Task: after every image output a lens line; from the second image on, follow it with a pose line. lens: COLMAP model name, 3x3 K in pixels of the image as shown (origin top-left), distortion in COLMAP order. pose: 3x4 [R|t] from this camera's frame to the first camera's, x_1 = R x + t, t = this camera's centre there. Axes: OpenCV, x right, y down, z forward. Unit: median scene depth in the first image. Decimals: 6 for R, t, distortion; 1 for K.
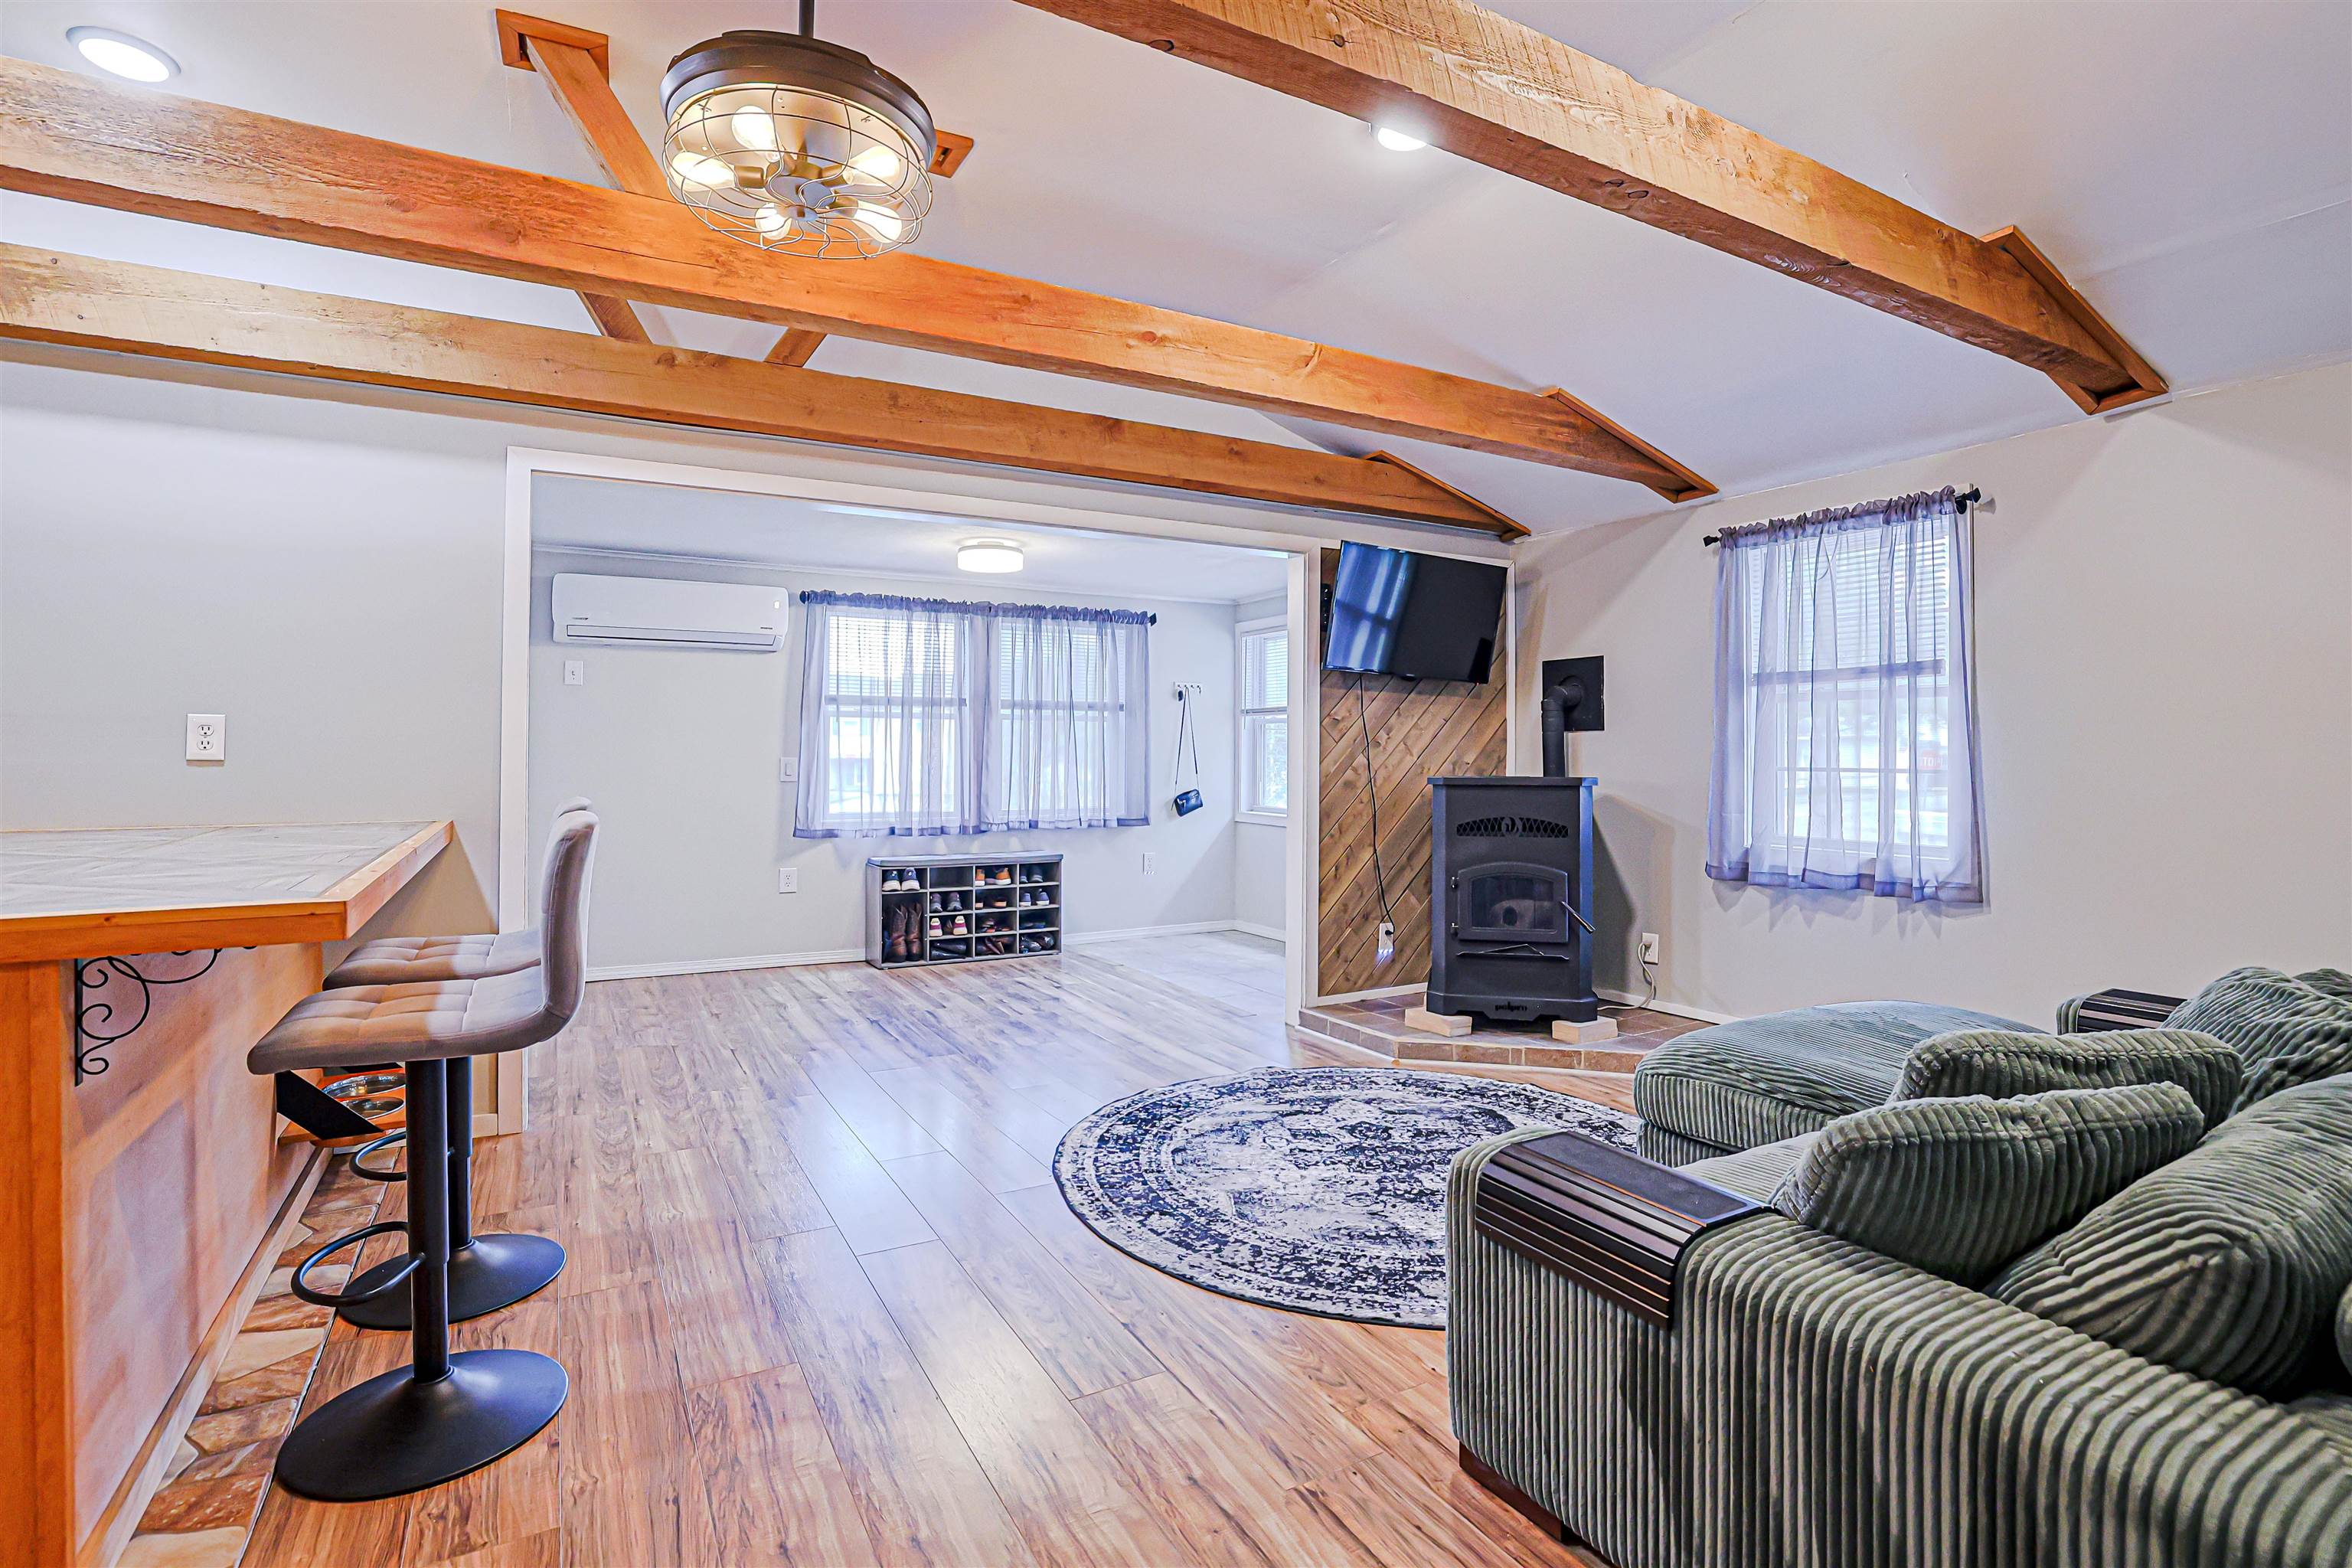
lens RADIAL K [[1112.0, 0, 1154.5], [0, 1112.0, 789.0], [0, 0, 1]] dist [-0.057112, 0.022255]
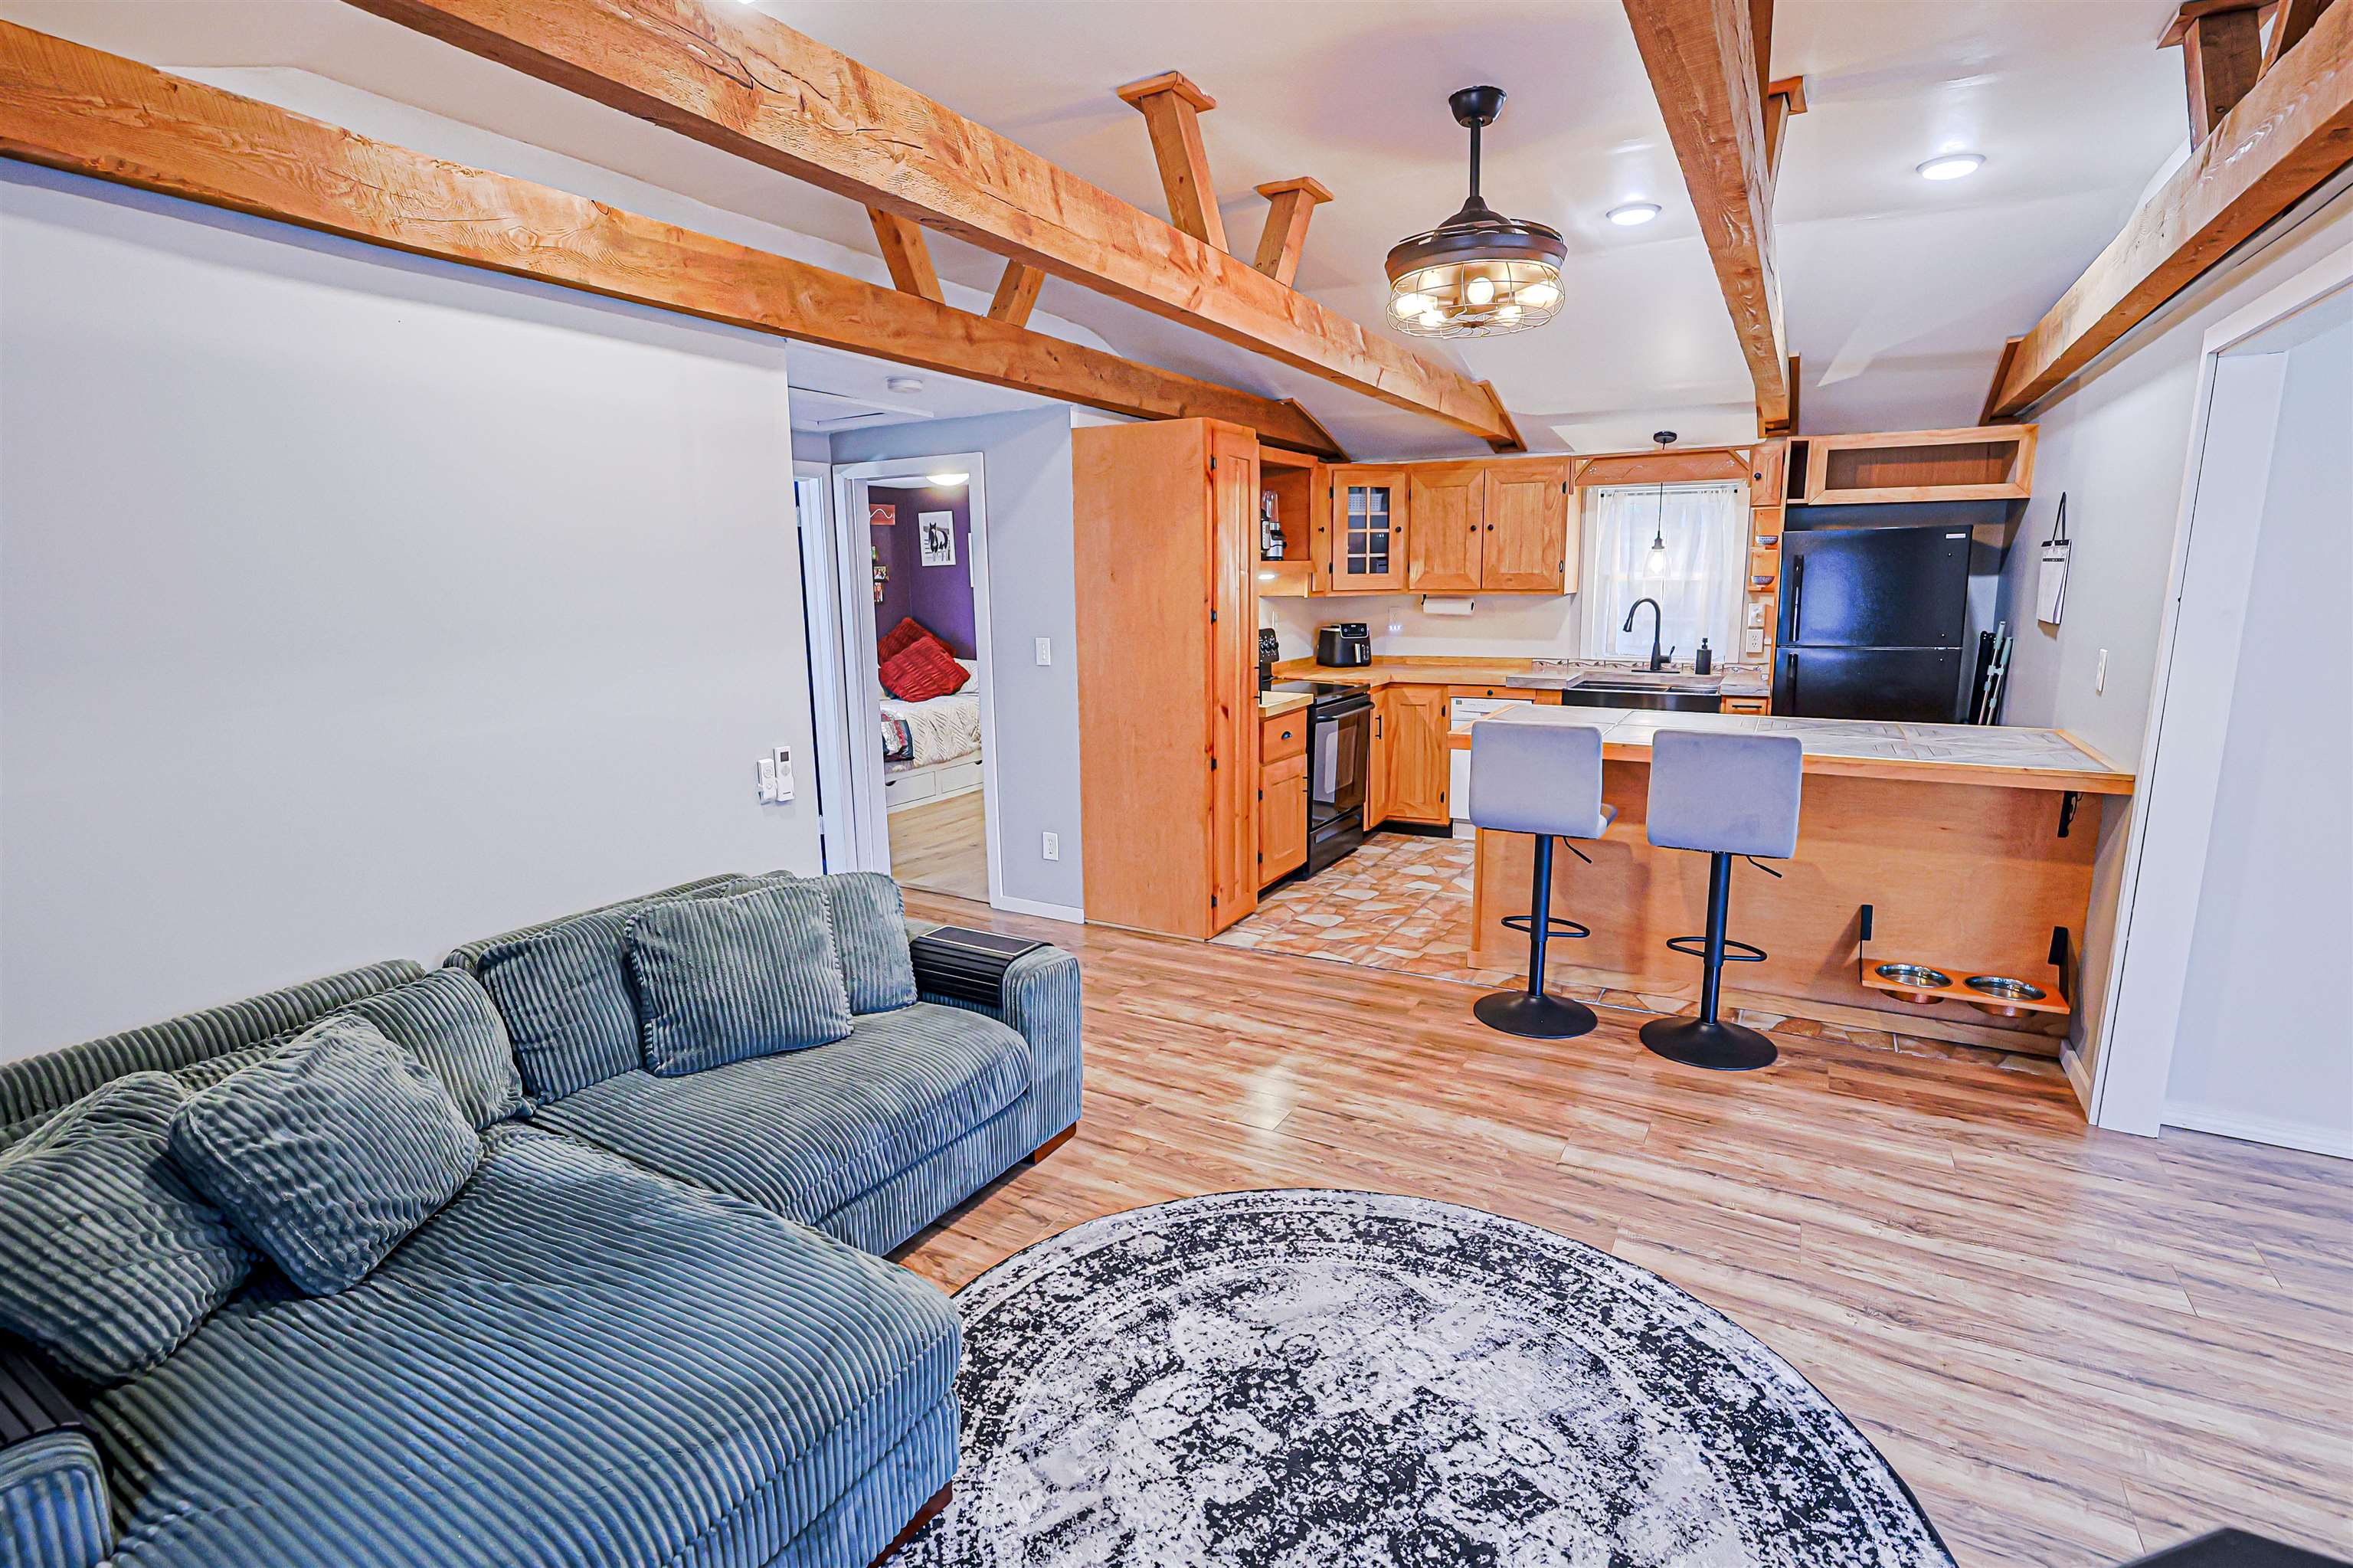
lens RADIAL K [[1112.5, 0, 1155.0], [0, 1112.5, 789.0], [0, 0, 1]] dist [-0.057112, 0.022255]
pose [[-0.859452, 0.104607, -0.500399, 0.547029], [-0.006939, 0.976363, 0.216025, -0.160852], [0.511169, 0.189136, -0.838412, 1.336842]]
